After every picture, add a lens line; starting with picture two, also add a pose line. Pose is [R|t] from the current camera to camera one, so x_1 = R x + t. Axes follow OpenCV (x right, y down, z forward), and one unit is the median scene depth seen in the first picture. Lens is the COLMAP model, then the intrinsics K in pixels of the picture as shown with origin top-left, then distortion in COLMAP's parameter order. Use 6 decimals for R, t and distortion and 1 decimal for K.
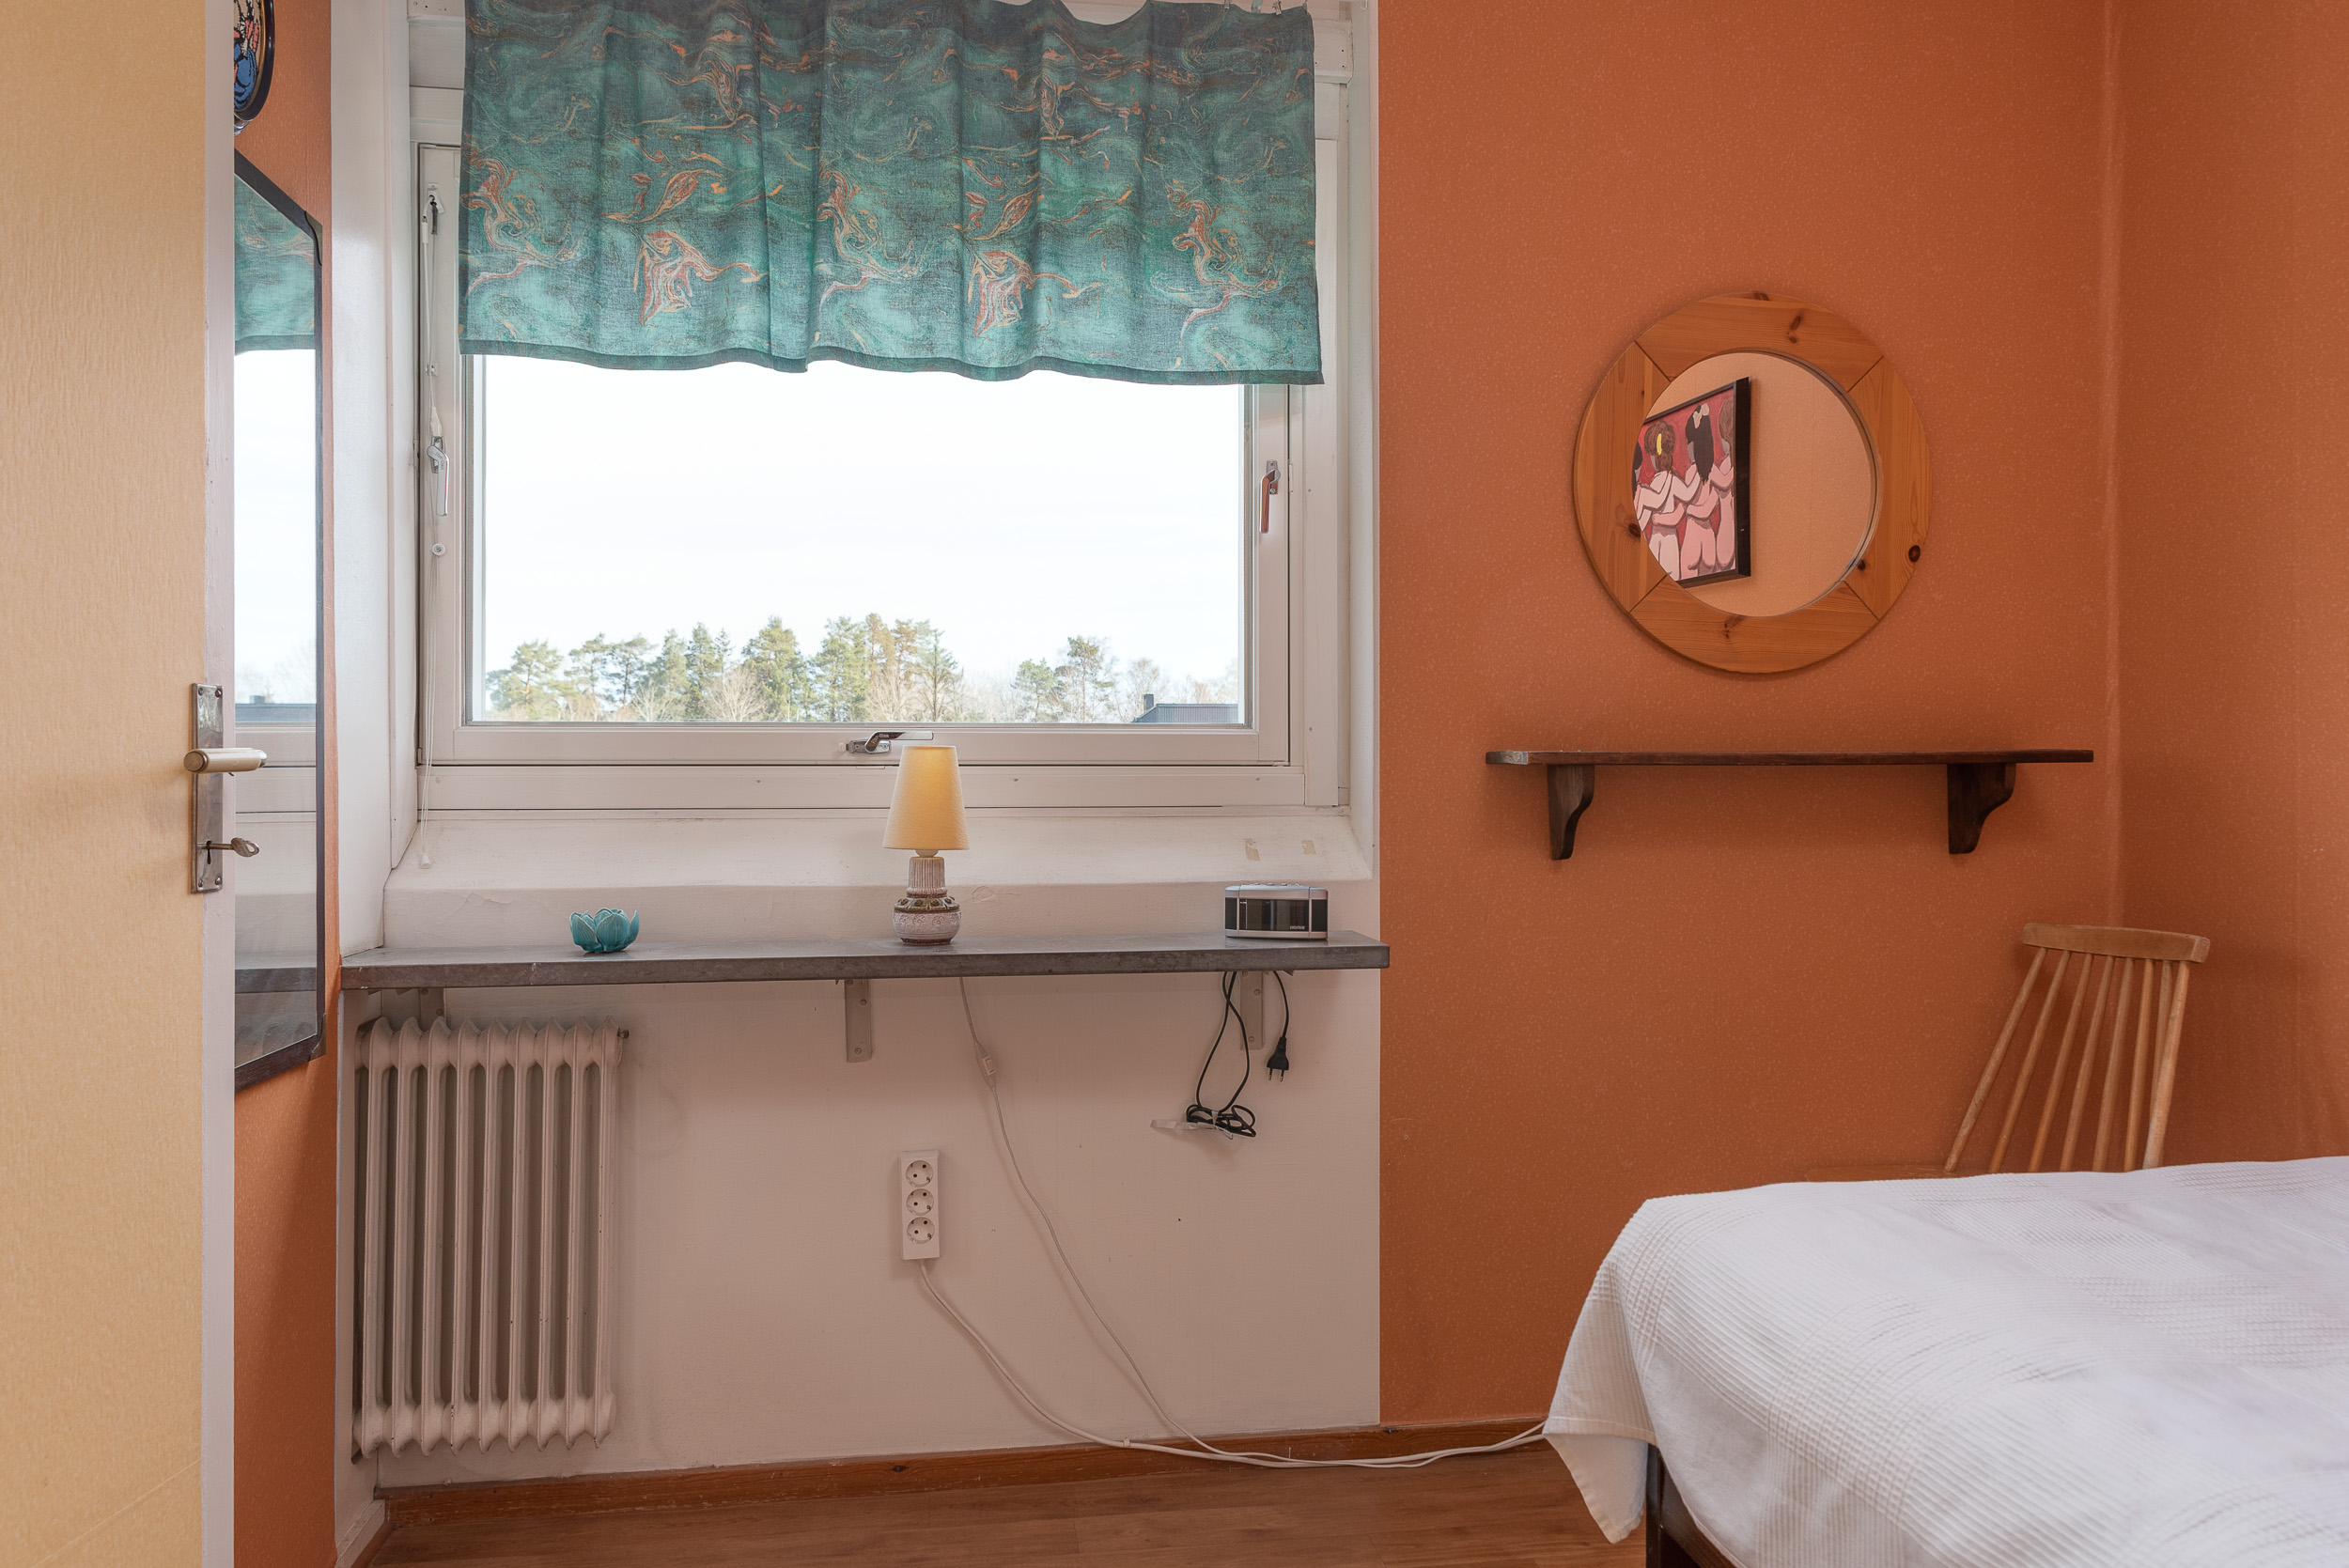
lens RADIAL K [[1570.0, 0, 1169.8], [0, 1570.0, 776.8], [0, 0, 1]] dist [0.011101, 0.001737]
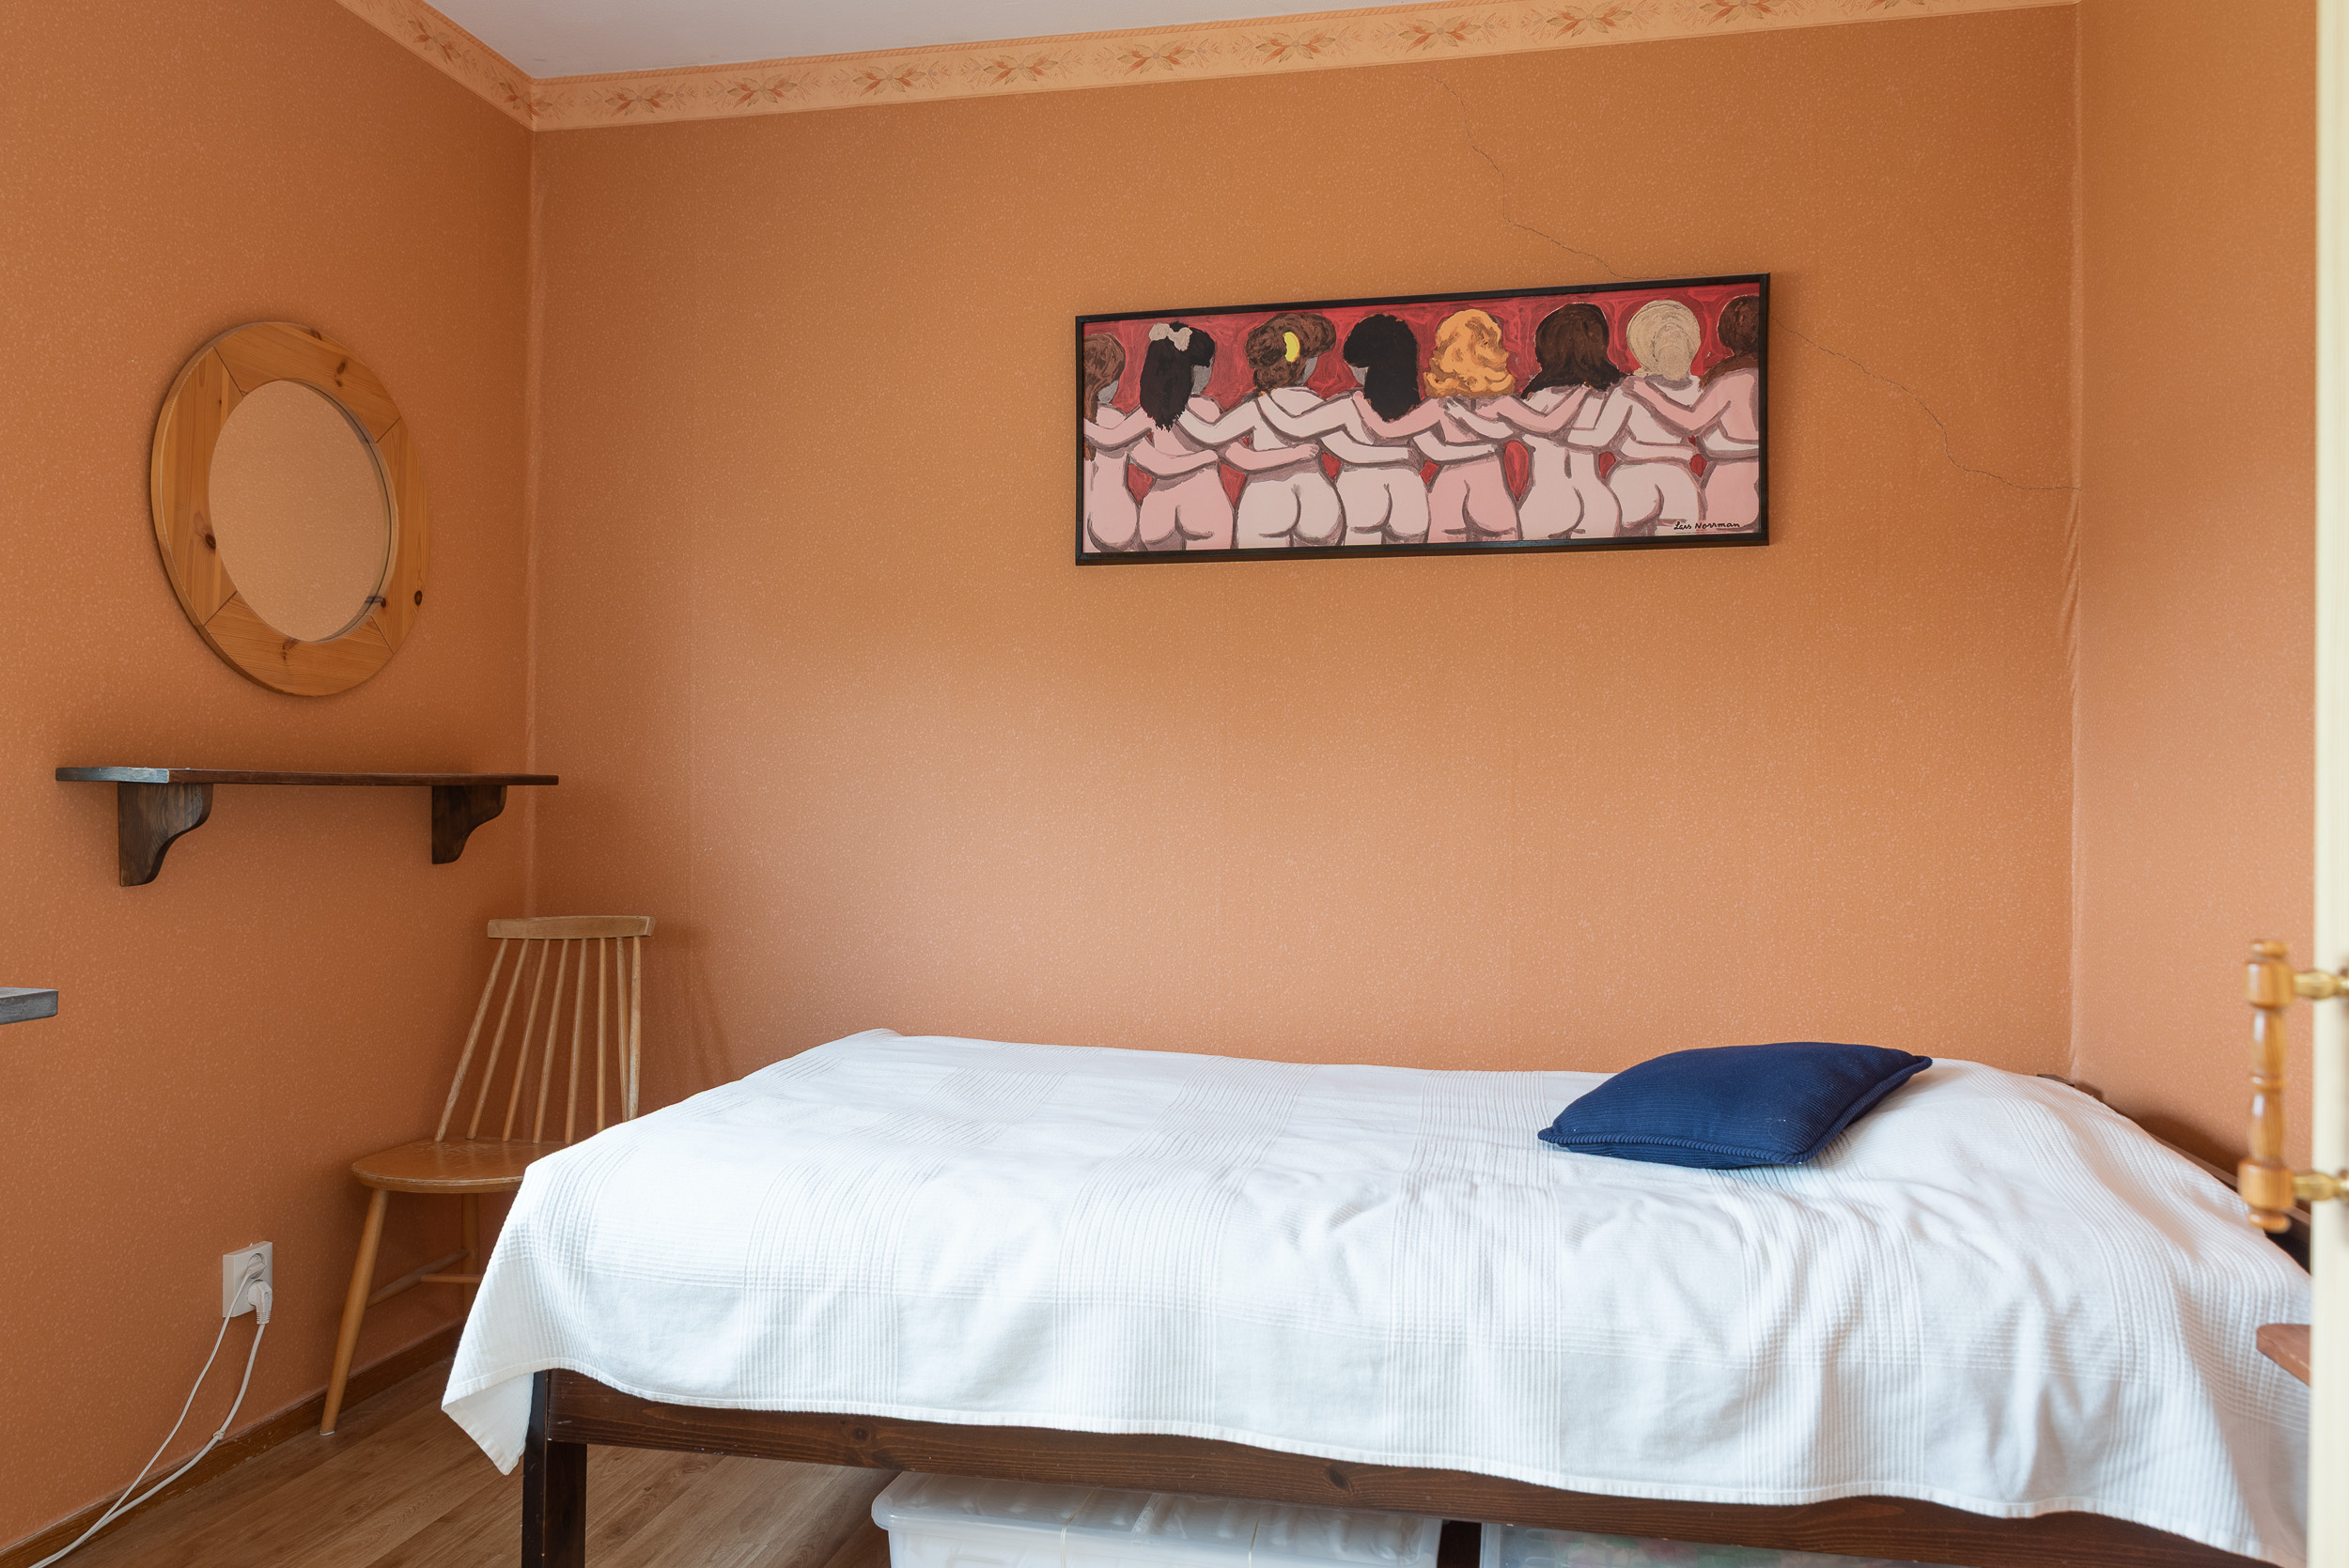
lens RADIAL K [[1570.0, 0, 1175.9], [0, 1570.0, 788.0], [0, 0, 1]] dist [0.011101, 0.001737]
pose [[0.362700, 0.007047, 0.931879, -0.387221], [-0.005150, 0.999971, -0.005557, -0.002466], [-0.931892, -0.002784, 0.362726, 0.090746]]
